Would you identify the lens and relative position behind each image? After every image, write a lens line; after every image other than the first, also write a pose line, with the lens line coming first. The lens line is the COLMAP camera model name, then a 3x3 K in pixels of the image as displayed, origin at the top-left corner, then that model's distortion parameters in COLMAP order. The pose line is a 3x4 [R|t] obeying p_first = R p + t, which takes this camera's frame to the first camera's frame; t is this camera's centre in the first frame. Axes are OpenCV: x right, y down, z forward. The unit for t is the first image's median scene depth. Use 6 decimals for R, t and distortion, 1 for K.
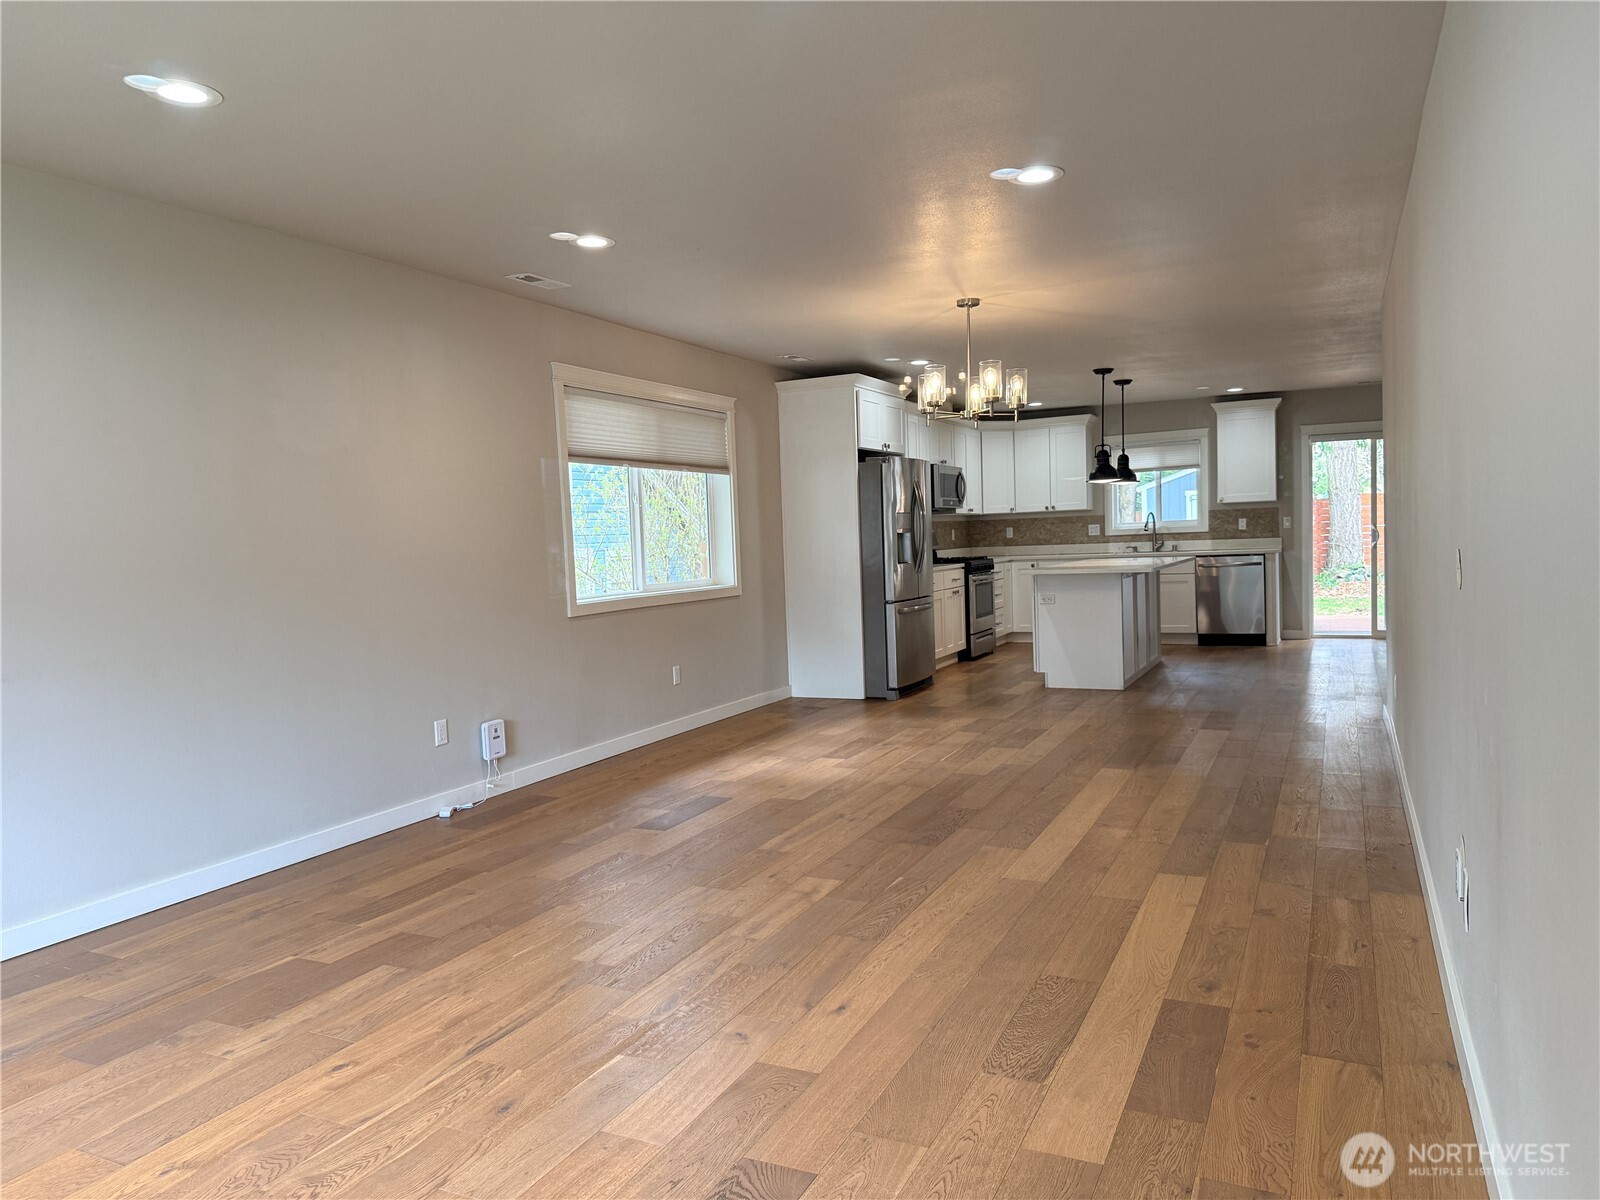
lens RADIAL K [[1102.6, 0, 800.0], [0, 1102.6, 600.0], [0, 0, 1]] dist [0.096504, -0.150594]
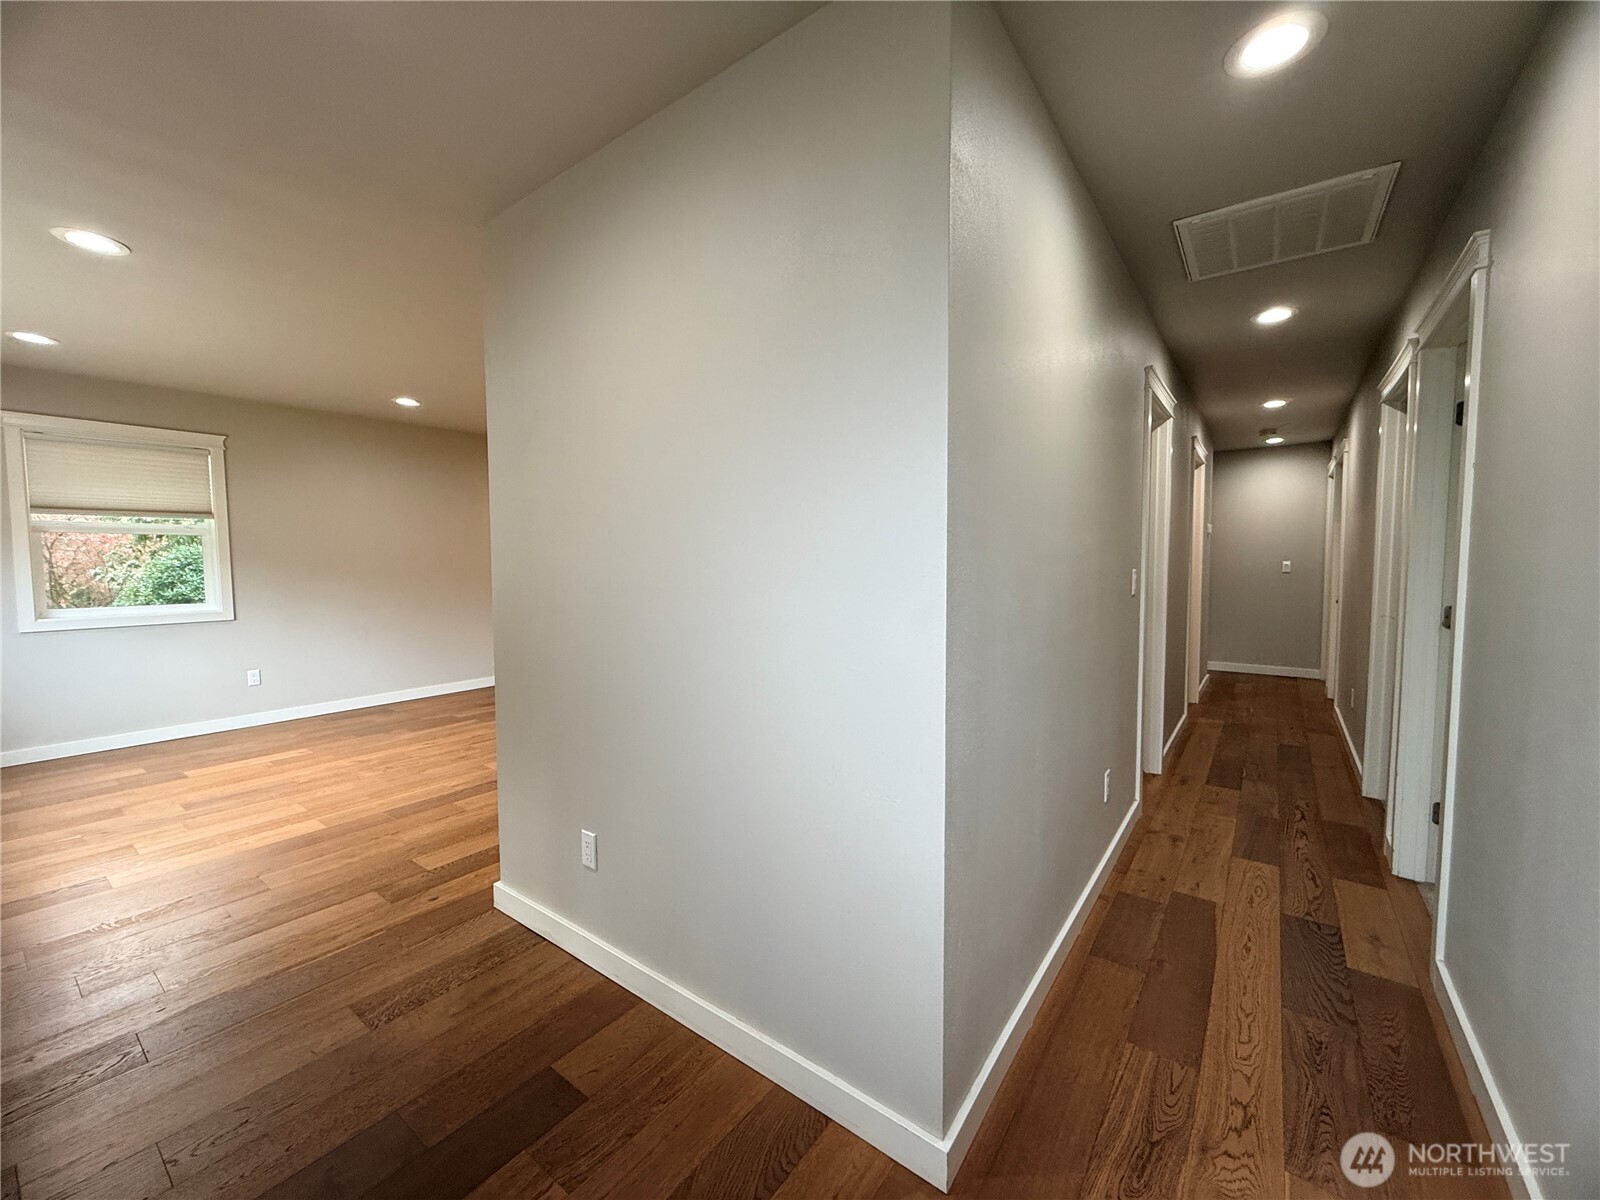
lens RADIAL K [[640.6, 0, 802.9], [0, 640.6, 598.8], [0, 0, 1]] dist [-0.001631, 0.000259]
pose [[0.979615, 0.046000, -0.195545, 0.494498], [-0.043523, 0.998909, 0.016947, -0.019249], [0.196111, -0.008090, 0.980548, -0.258100]]
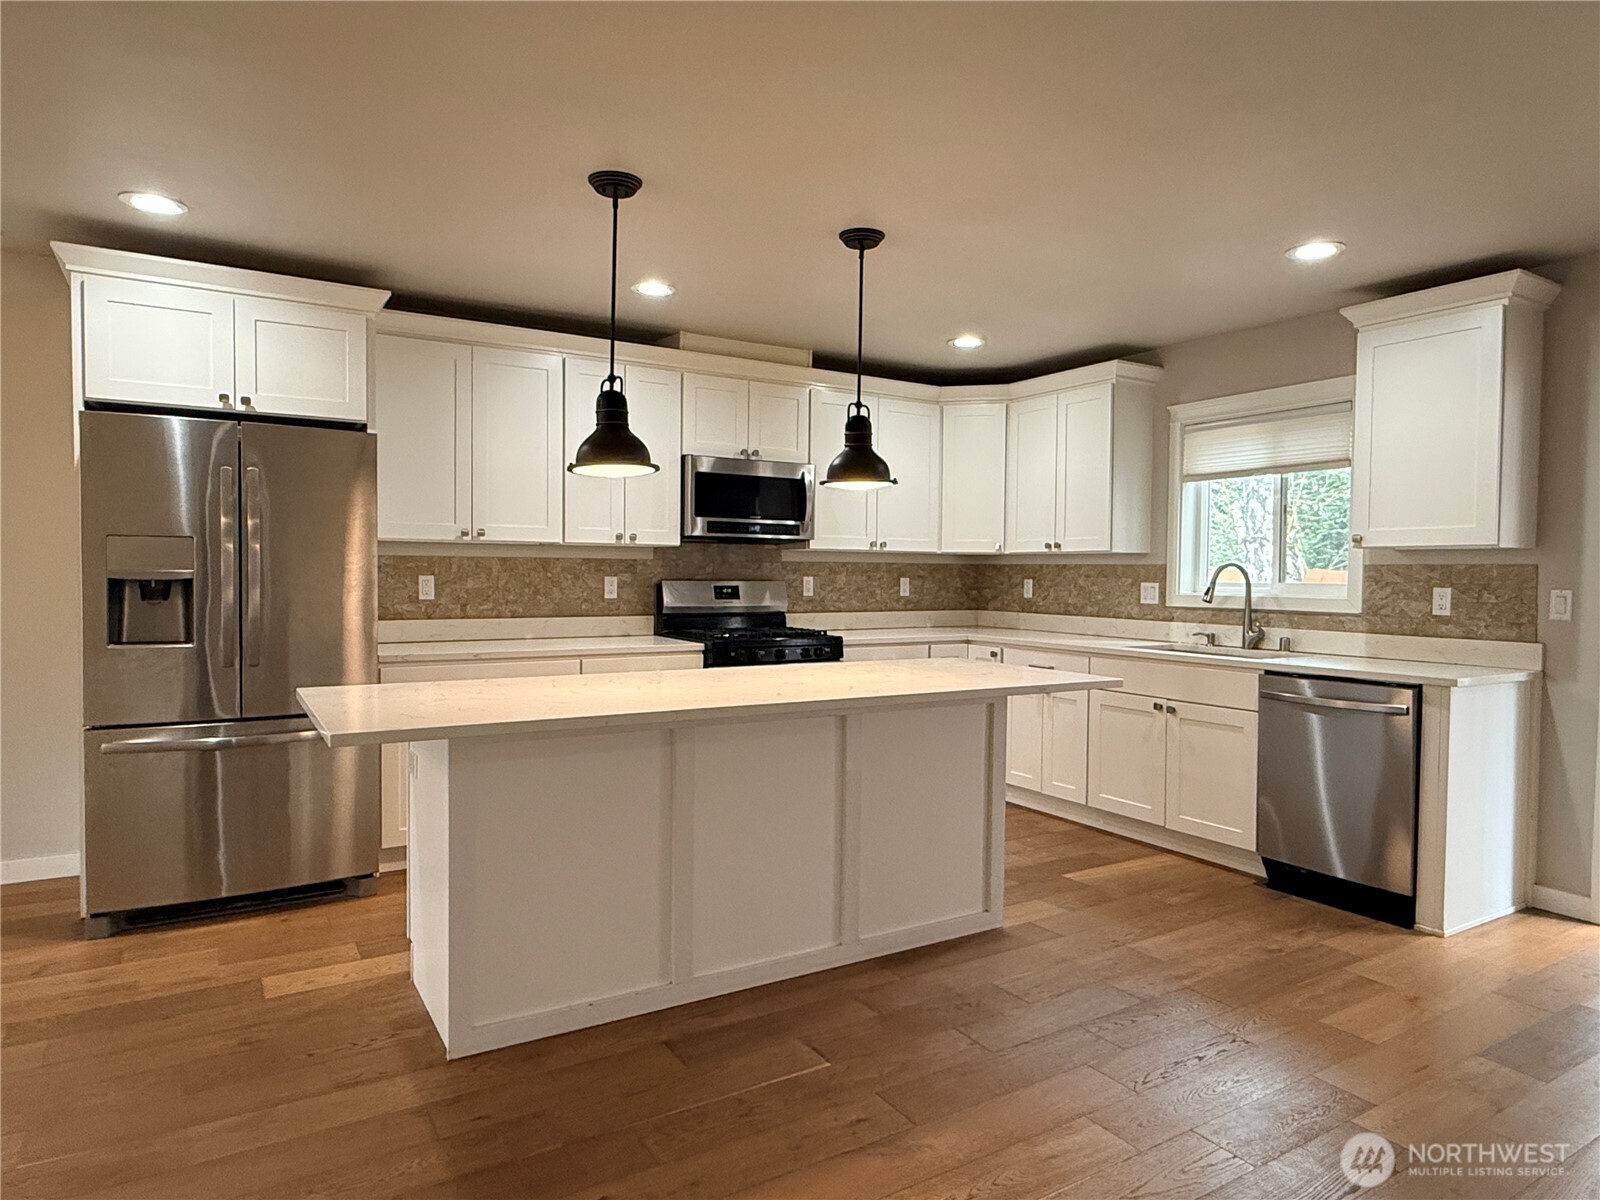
lens RADIAL K [[981.3, 0, 792.3], [0, 981.3, 598.0], [0, 0, 1]] dist [0.002537, -0.000912]
pose [[0.838666, 0.060936, -0.541226, 1.015867], [-0.072816, 0.997345, -0.000542, -0.134748], [0.539756, 0.039865, 0.840877, 1.480484]]
